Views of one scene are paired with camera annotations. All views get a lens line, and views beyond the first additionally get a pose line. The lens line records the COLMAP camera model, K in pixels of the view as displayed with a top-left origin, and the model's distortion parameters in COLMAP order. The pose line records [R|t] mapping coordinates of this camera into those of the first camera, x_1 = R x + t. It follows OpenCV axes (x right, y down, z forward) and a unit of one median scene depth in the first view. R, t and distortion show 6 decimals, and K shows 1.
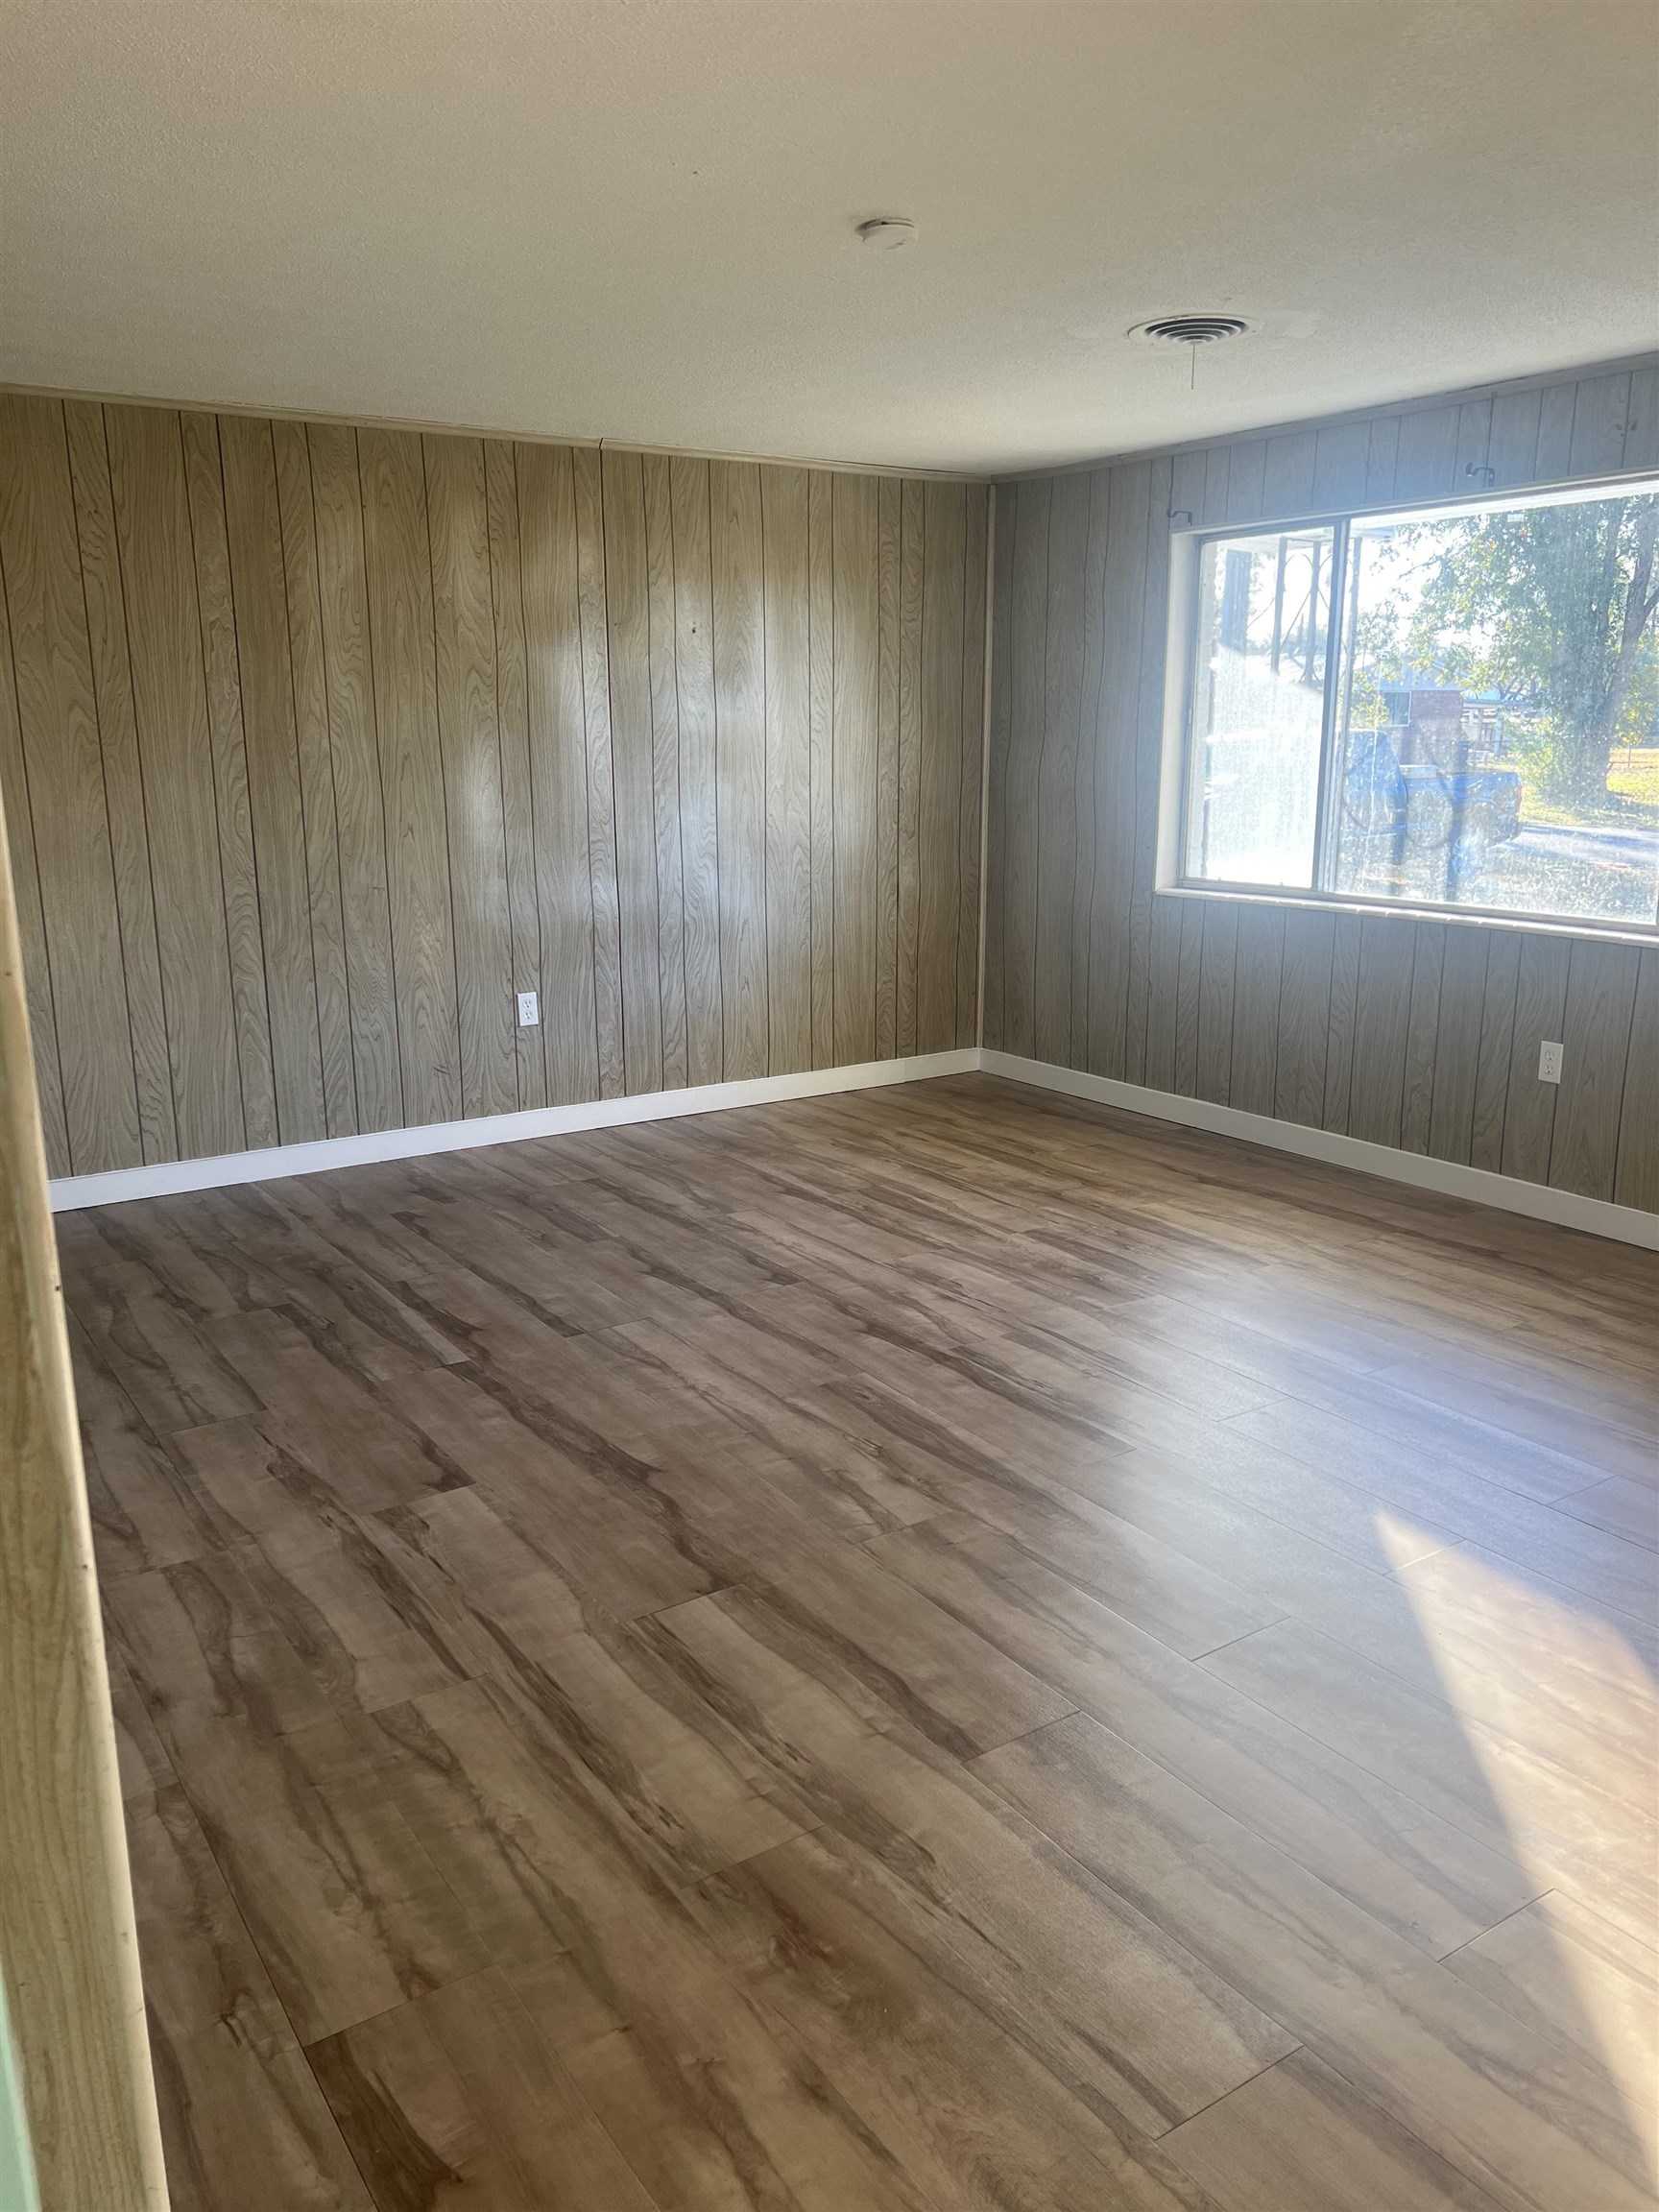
lens RADIAL K [[1655.4, 0, 829.2], [0, 1655.4, 1108.2], [0, 0, 1]] dist [-0.040591, -0.009643]
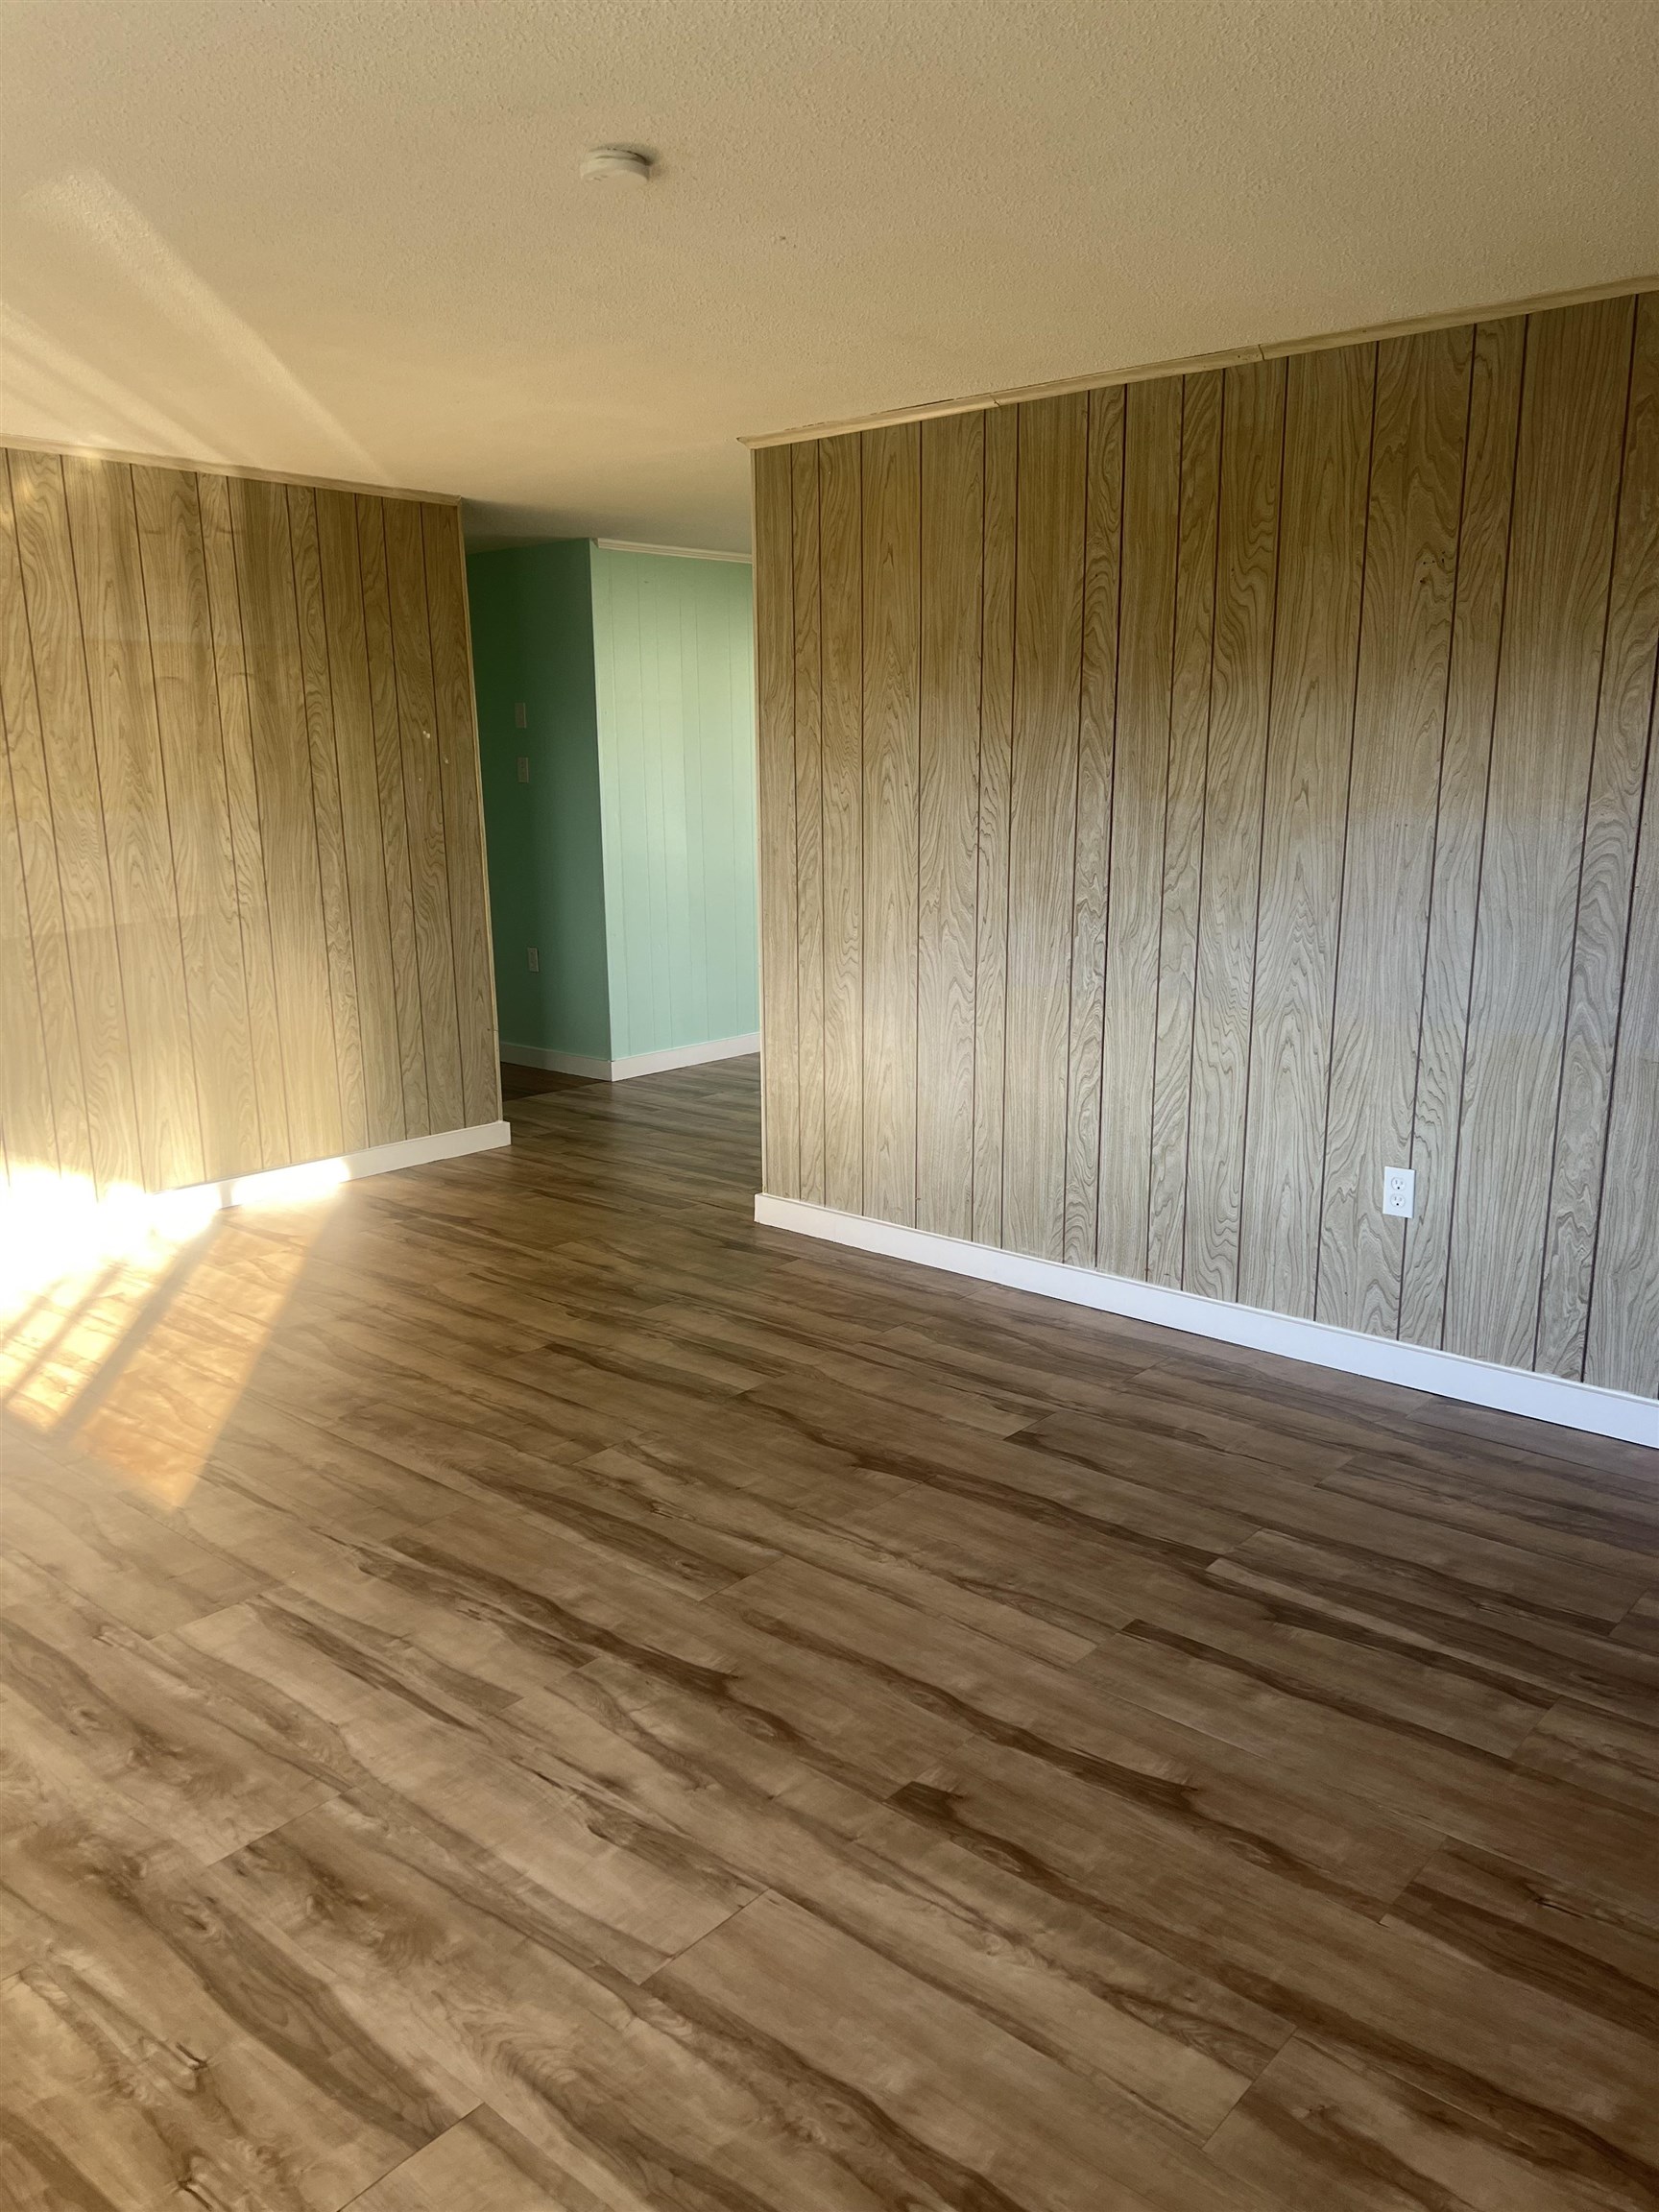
lens RADIAL K [[1655.4, 0, 831.6], [0, 1655.4, 1107.7], [0, 0, 1]] dist [-0.040591, -0.009643]
pose [[-0.966102, 0.060660, -0.250932, 0.140568], [-0.050990, 0.908017, 0.415818, -0.370620], [0.253074, 0.414518, -0.874144, 1.579760]]
